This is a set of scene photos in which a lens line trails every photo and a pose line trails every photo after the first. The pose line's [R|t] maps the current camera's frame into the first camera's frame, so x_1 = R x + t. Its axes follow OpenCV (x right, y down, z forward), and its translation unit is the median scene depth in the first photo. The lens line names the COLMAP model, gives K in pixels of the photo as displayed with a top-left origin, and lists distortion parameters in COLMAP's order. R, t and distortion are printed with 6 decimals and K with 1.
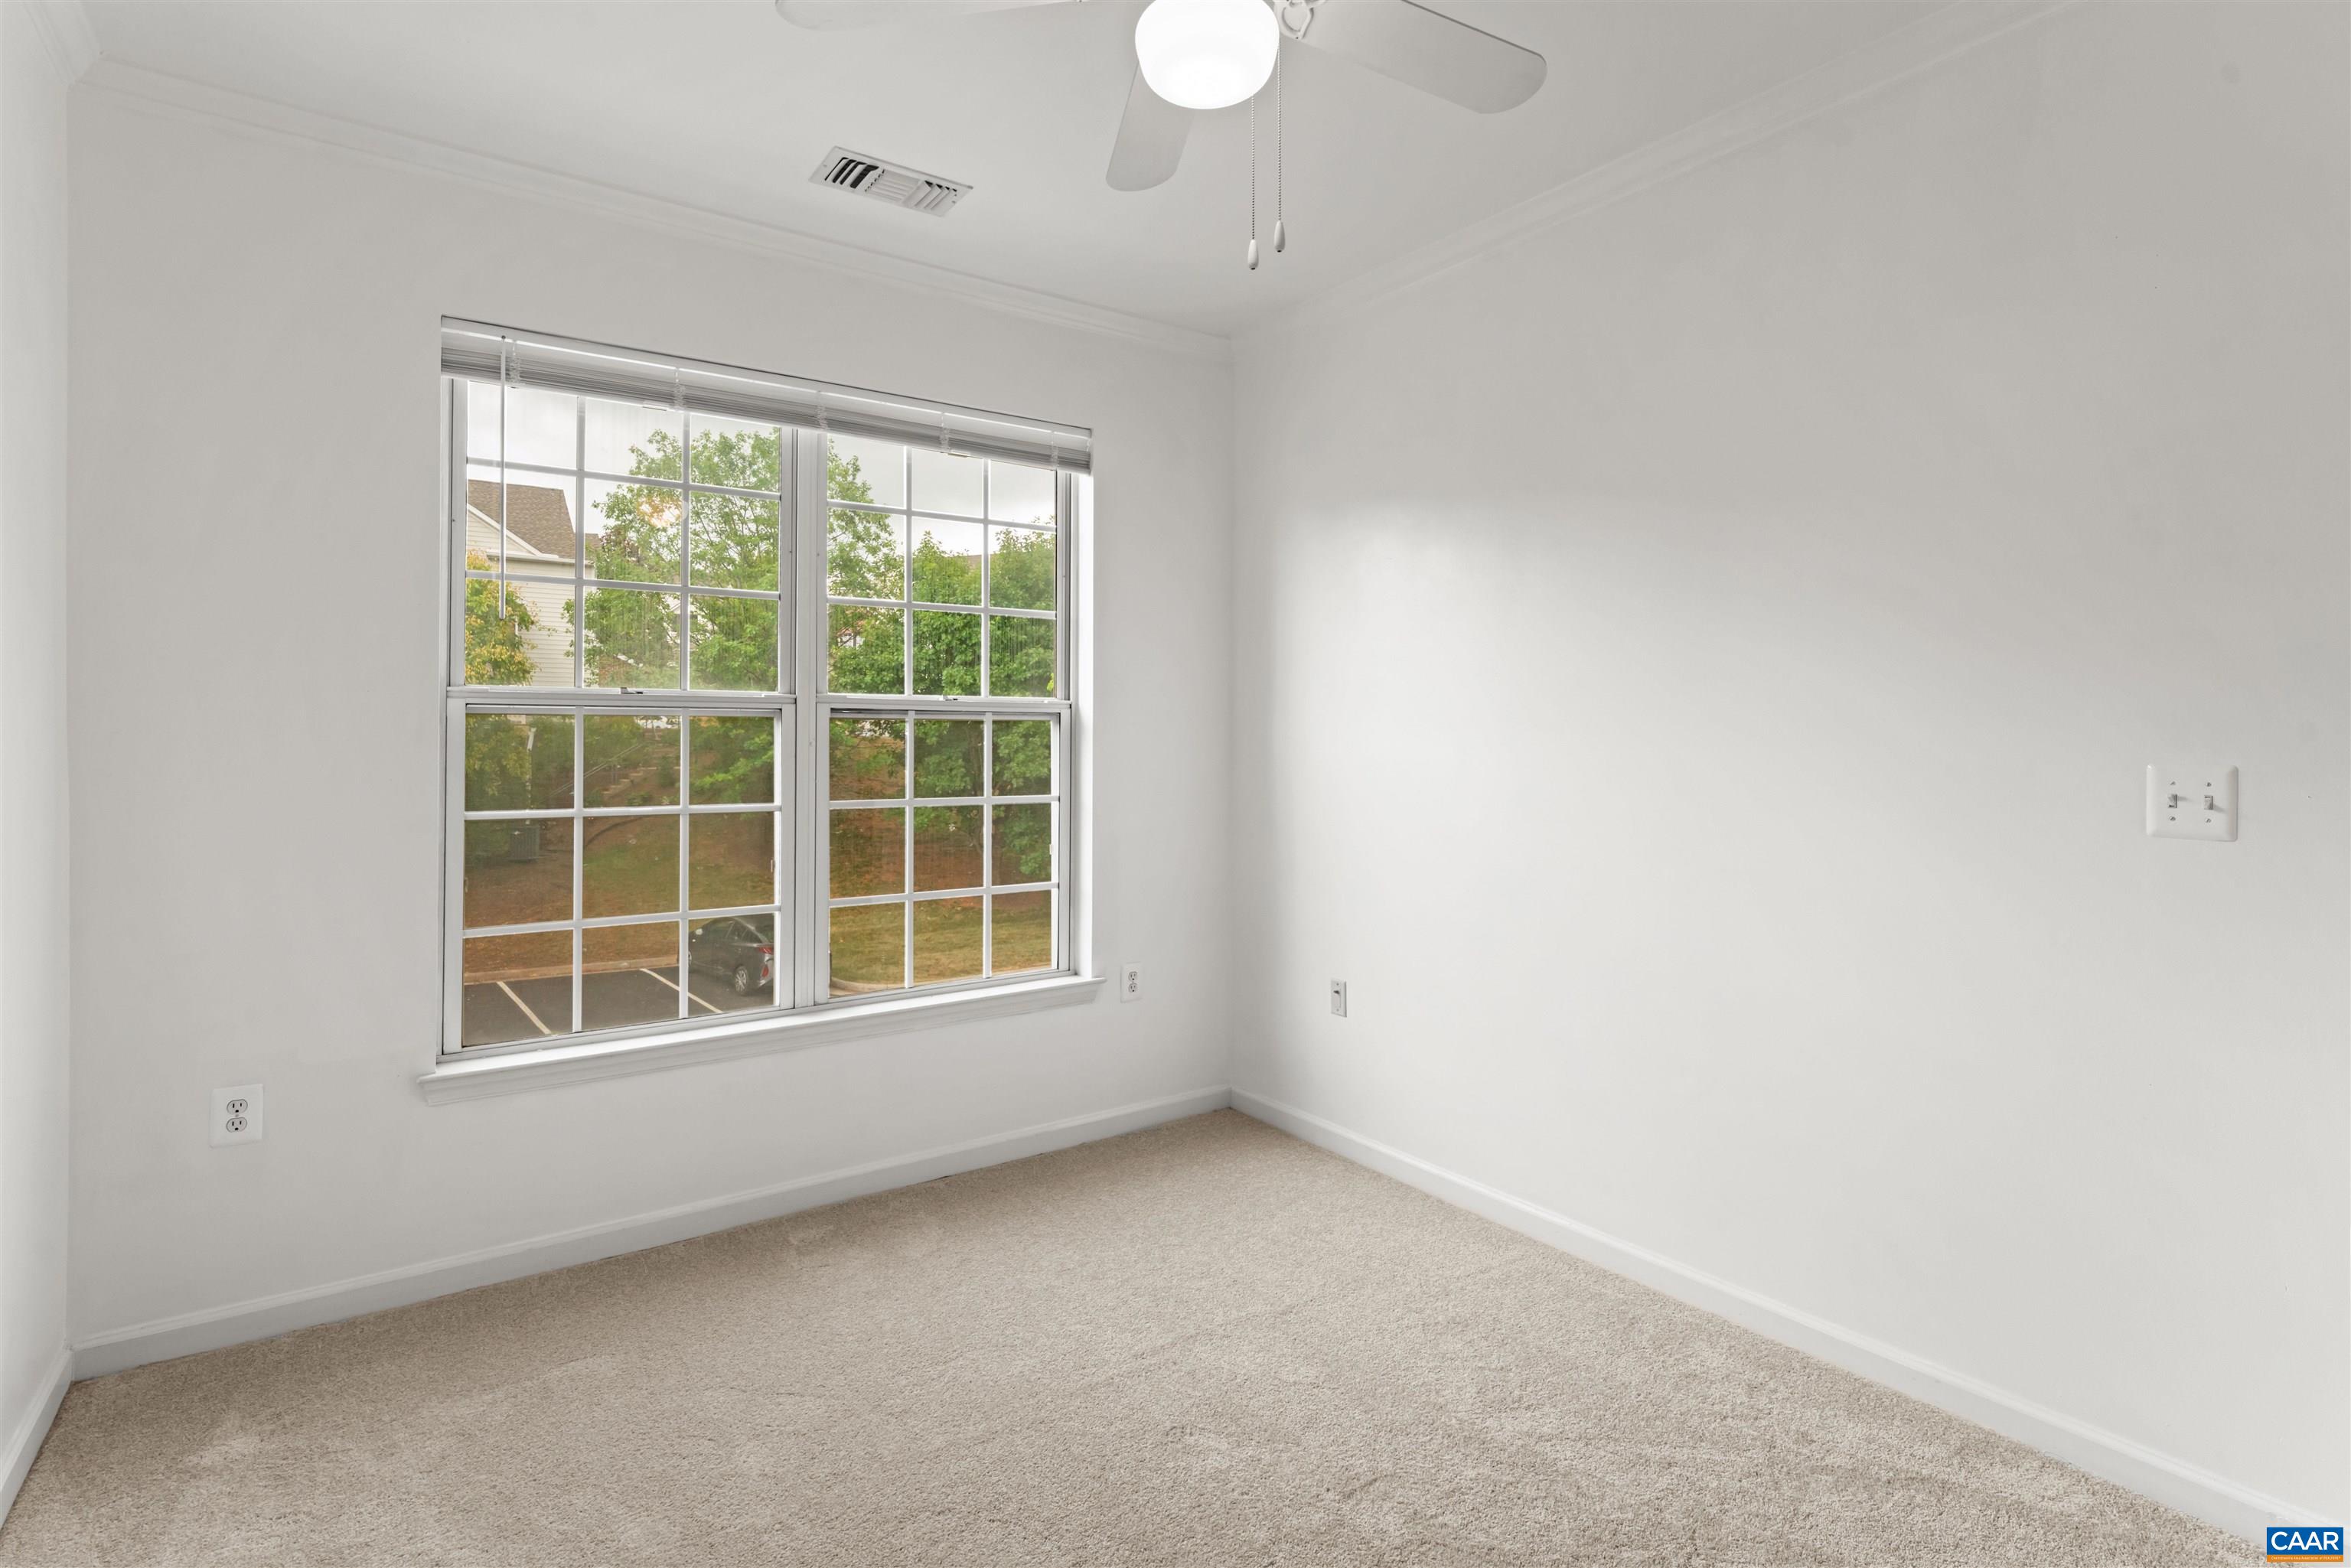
lens RADIAL K [[1151.7, 0, 1183.6], [0, 1151.7, 737.9], [0, 0, 1]] dist [0.000039, 0.000706]
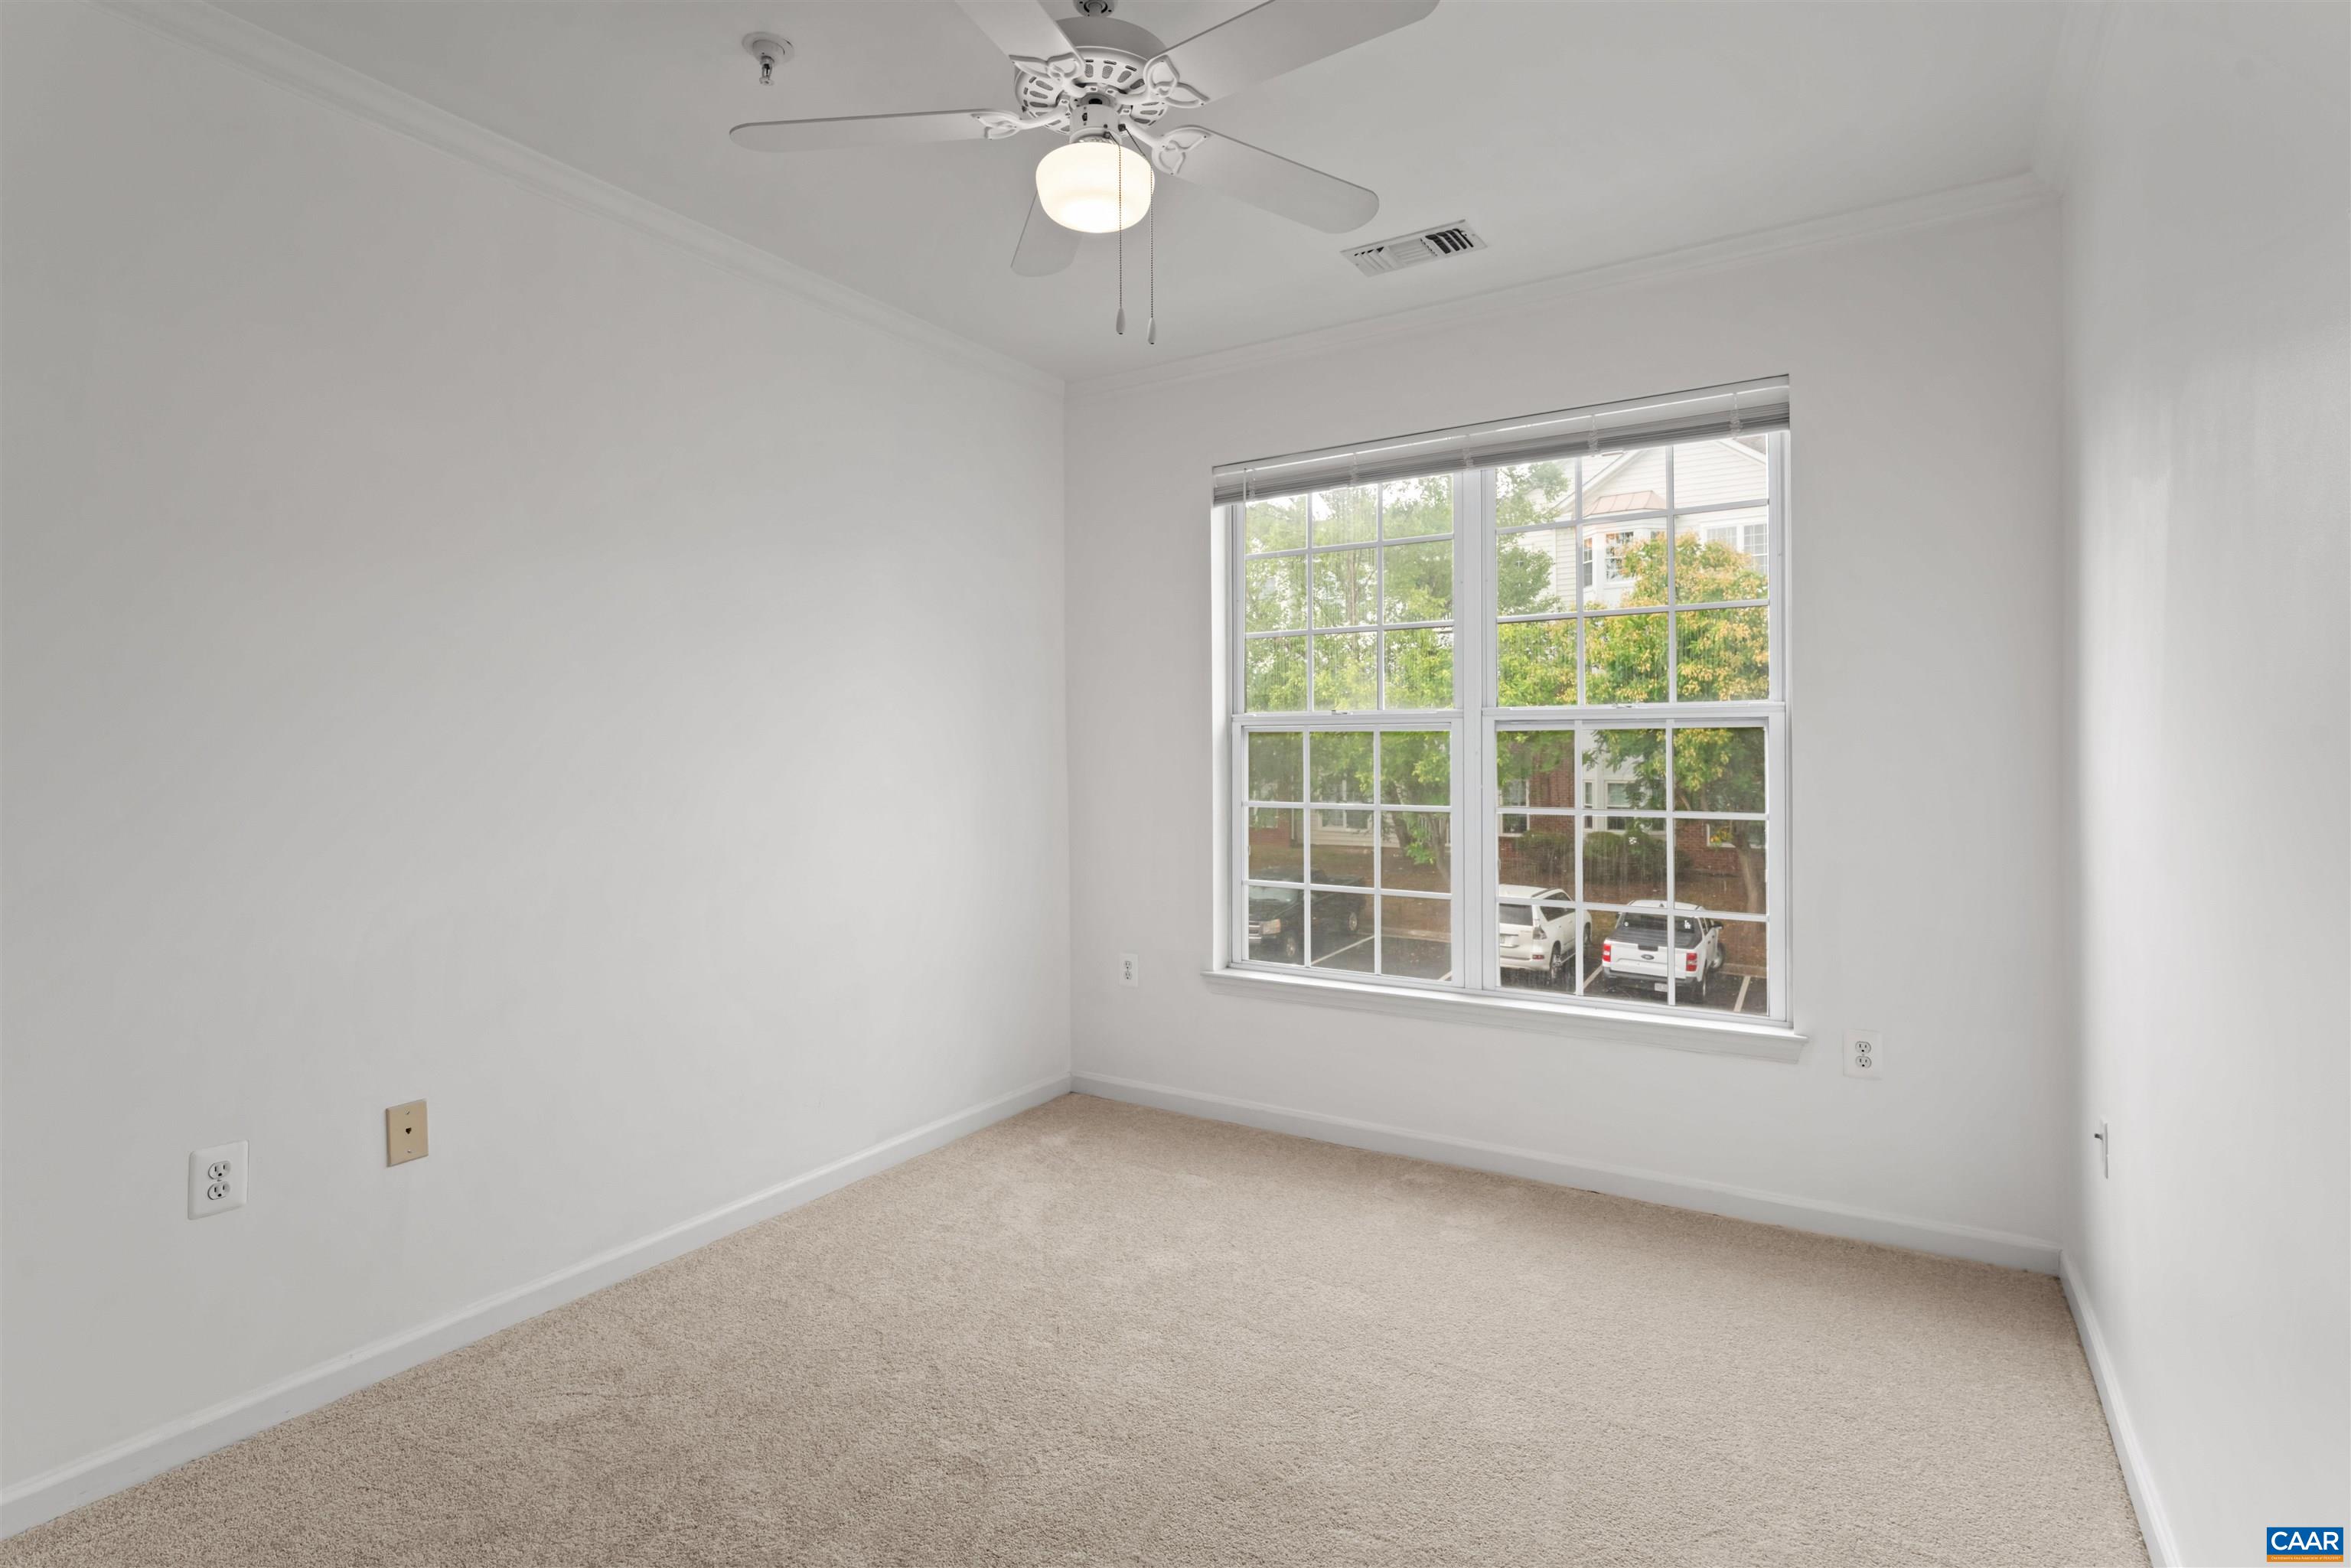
lens RADIAL K [[1151.7, 0, 1175.7], [0, 1151.7, 770.4], [0, 0, 1]] dist [0.000039, 0.000706]
pose [[0.386601, 0.012186, -0.922167, 0.640370], [0.004223, 0.999879, 0.014983, 0.004088], [0.922237, -0.009687, 0.386503, 0.332328]]
